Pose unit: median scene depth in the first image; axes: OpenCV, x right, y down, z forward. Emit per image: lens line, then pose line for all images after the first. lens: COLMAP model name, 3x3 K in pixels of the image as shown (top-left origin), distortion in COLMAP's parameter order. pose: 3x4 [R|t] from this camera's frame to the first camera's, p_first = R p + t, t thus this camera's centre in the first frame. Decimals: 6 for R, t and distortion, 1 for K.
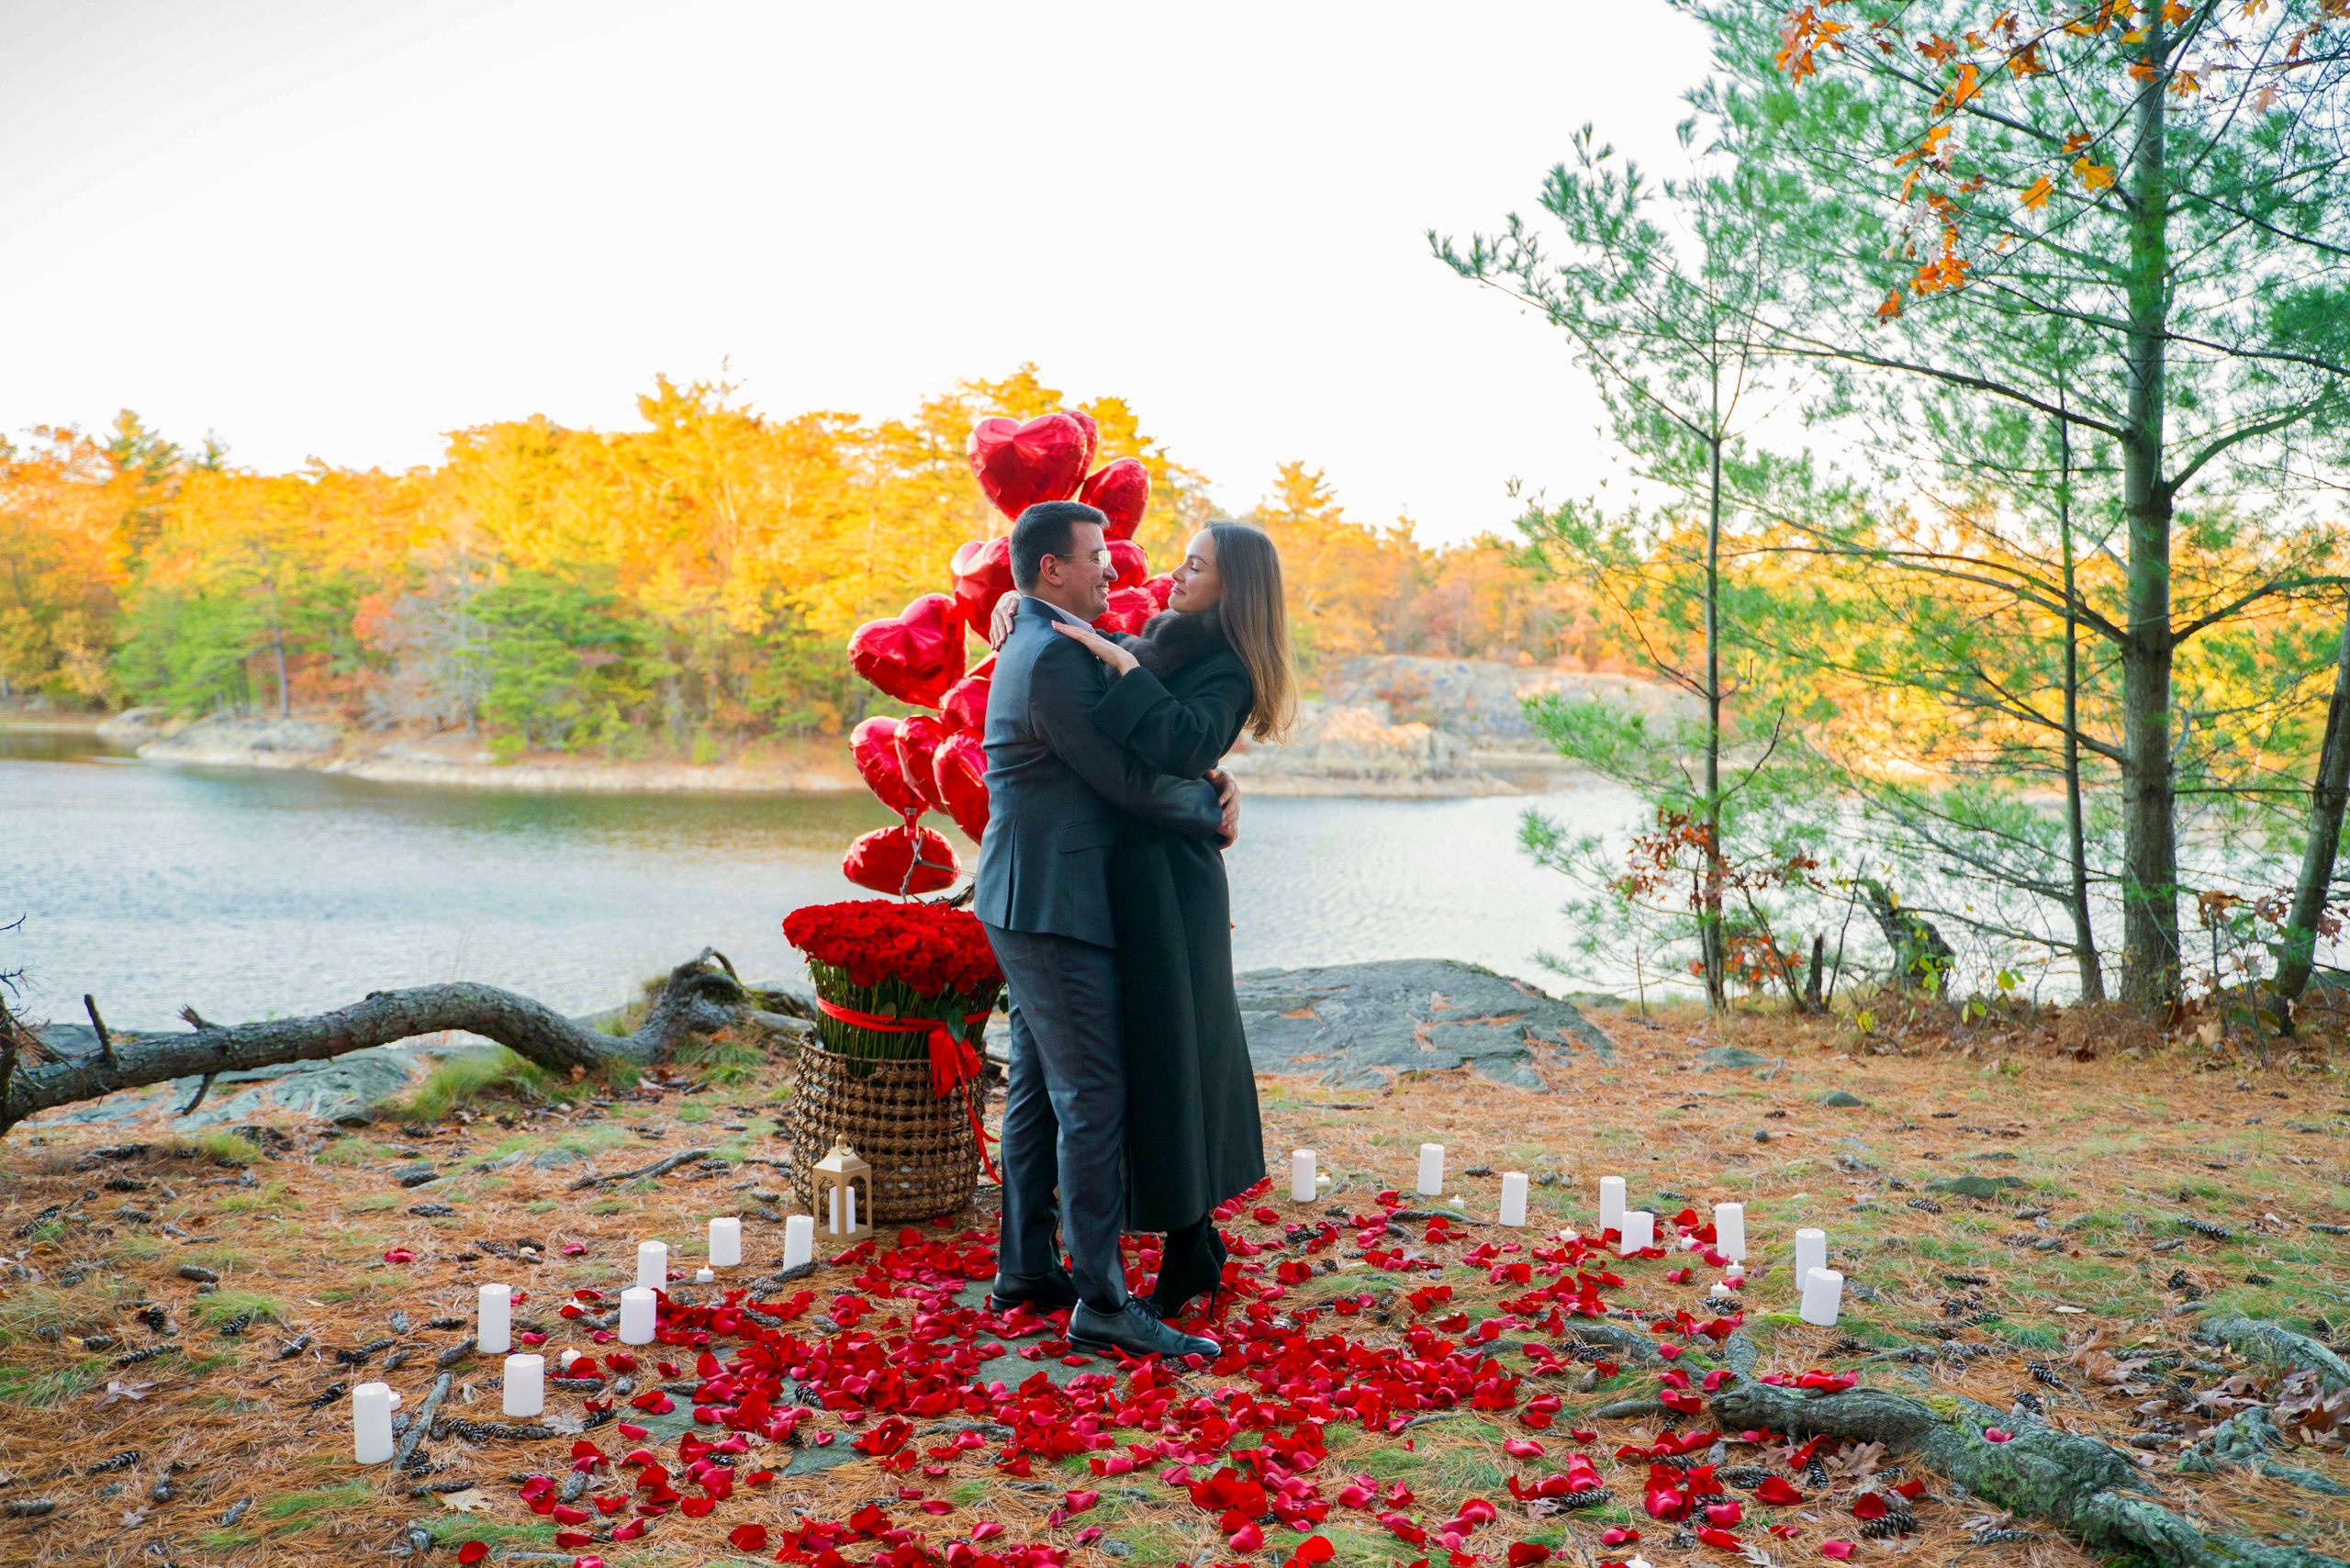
lens RADIAL K [[1894.1, 0, 1136.3], [0, 1894.1, 774.3], [0, 0, 1]] dist [-0.110562, 0.082884]
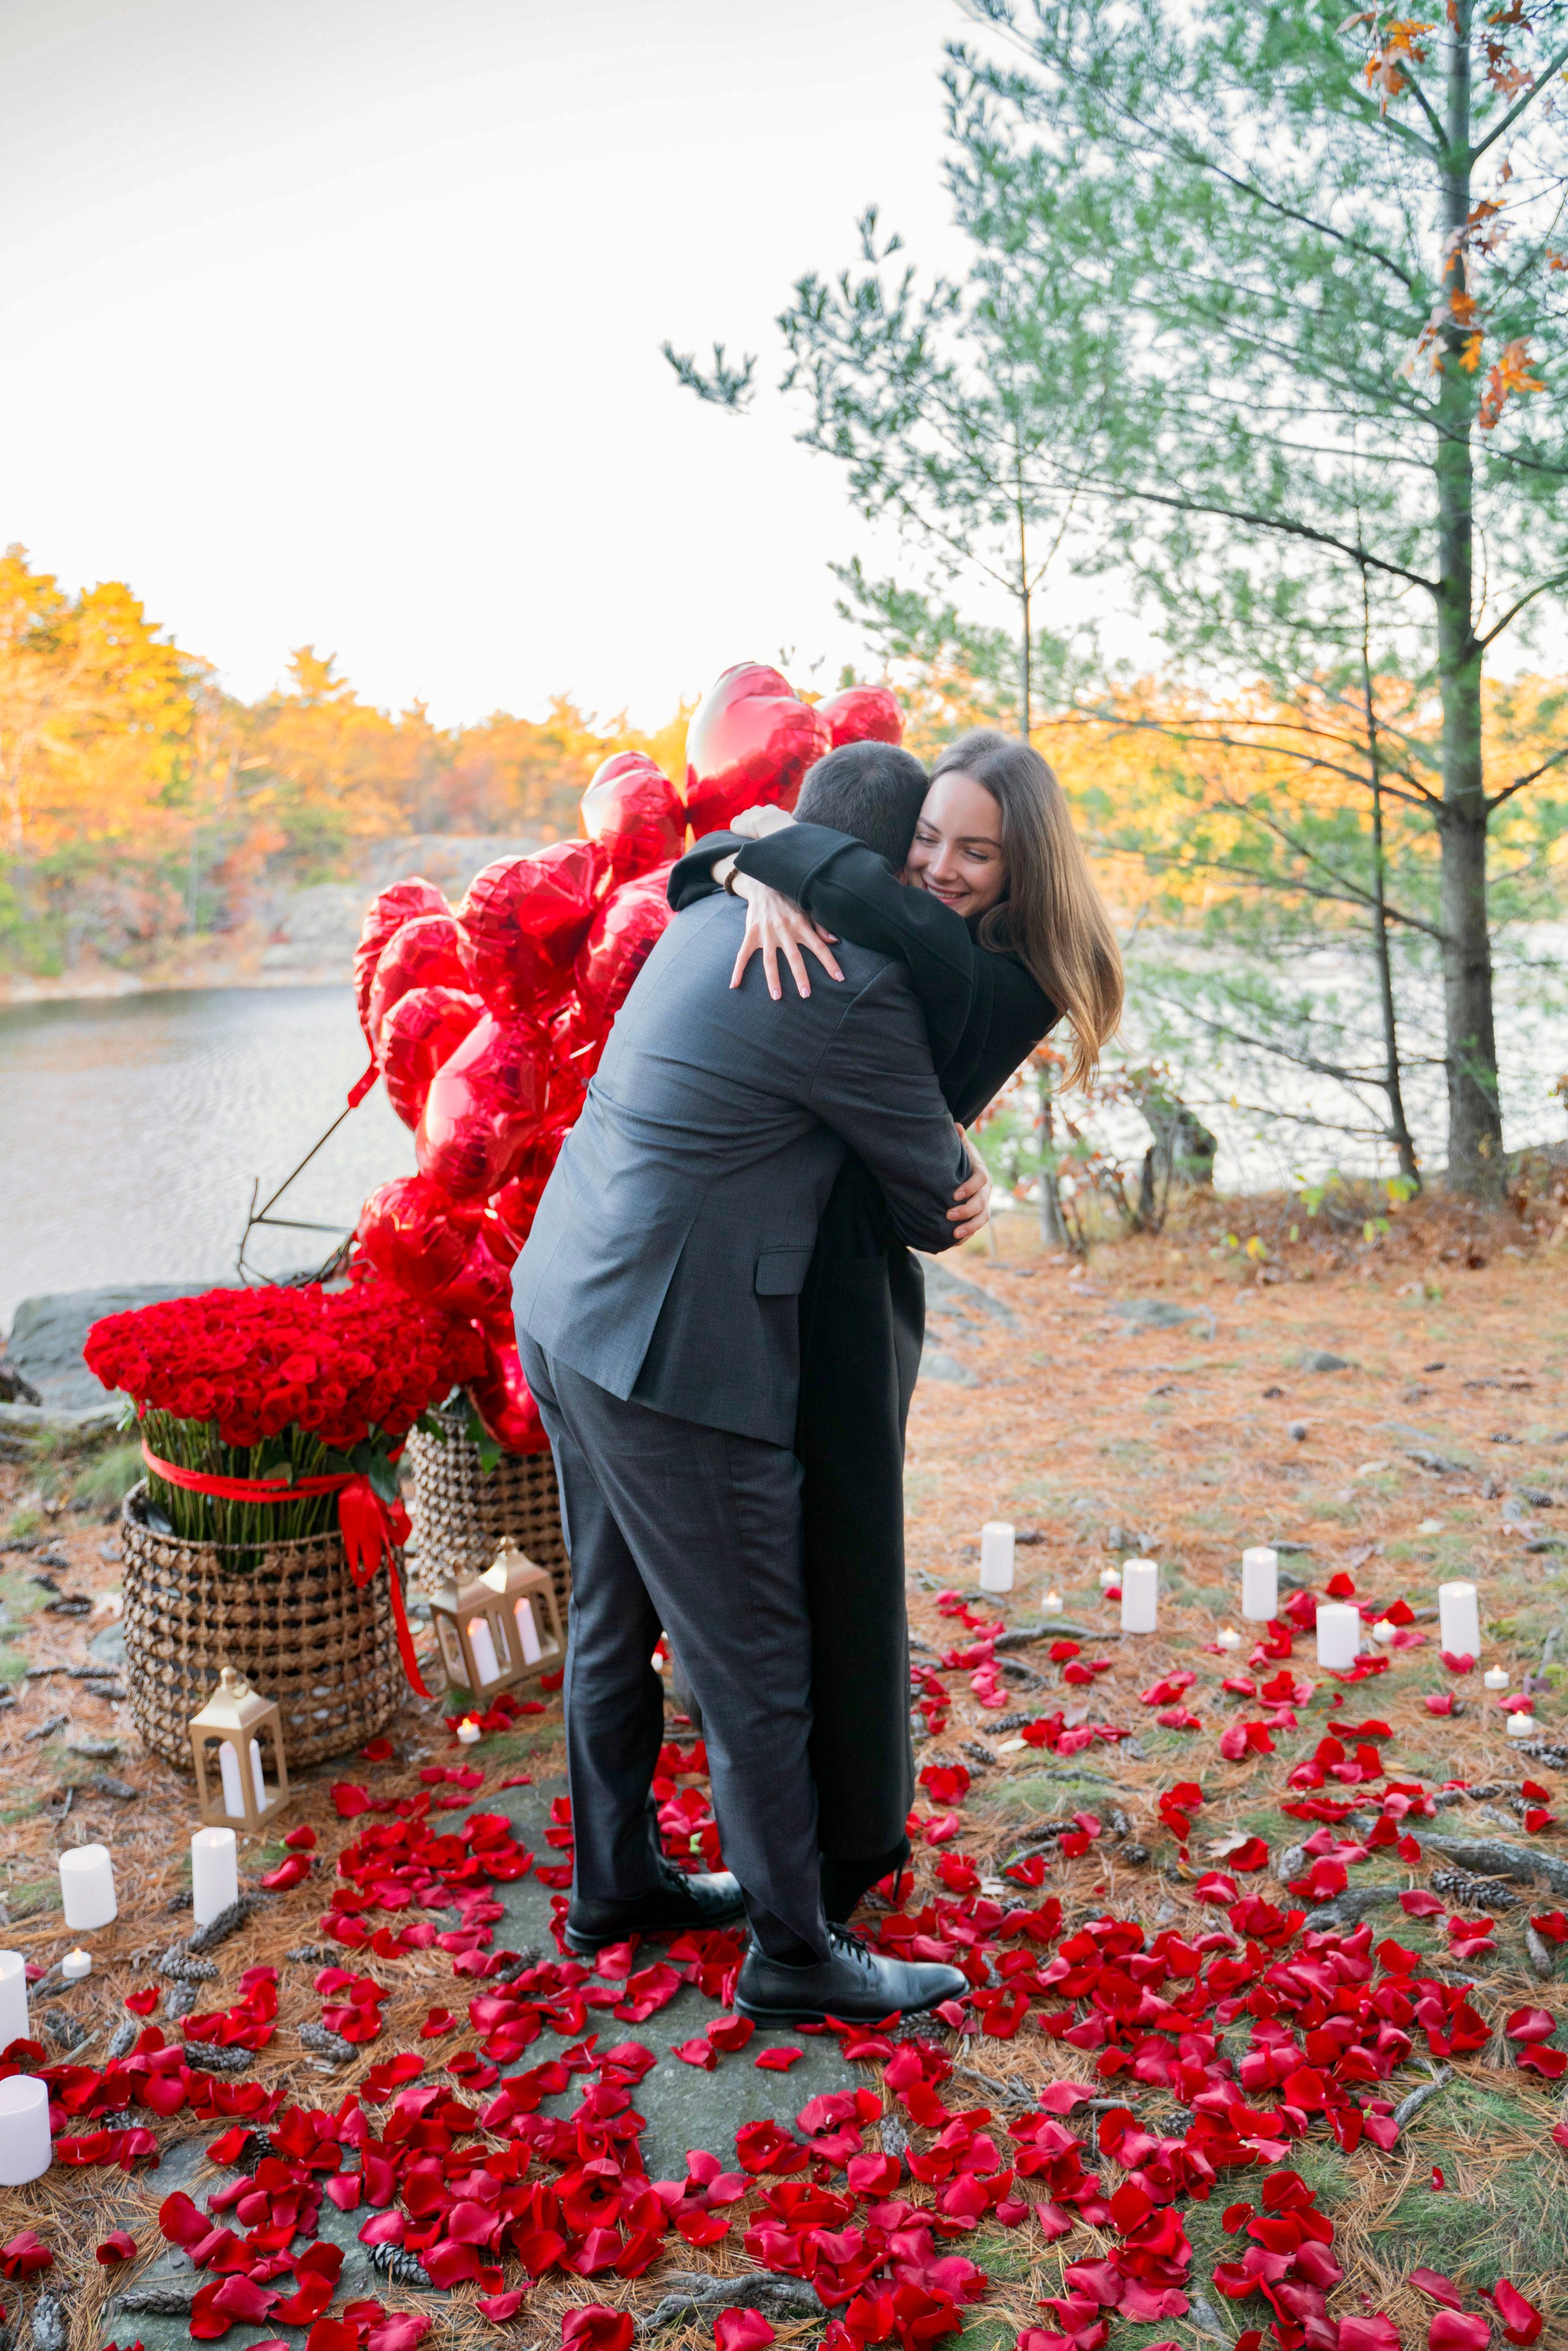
lens RADIAL K [[1894.7, 0, 805.3], [0, 1894.7, 1184.0], [0, 0, 1]] dist [-0.110562, 0.082884]
pose [[0.949955, -0.095250, 0.297512, -0.140058], [0.058625, 0.989818, 0.129707, -0.047624], [-0.306837, -0.105774, 0.945866, 0.332722]]
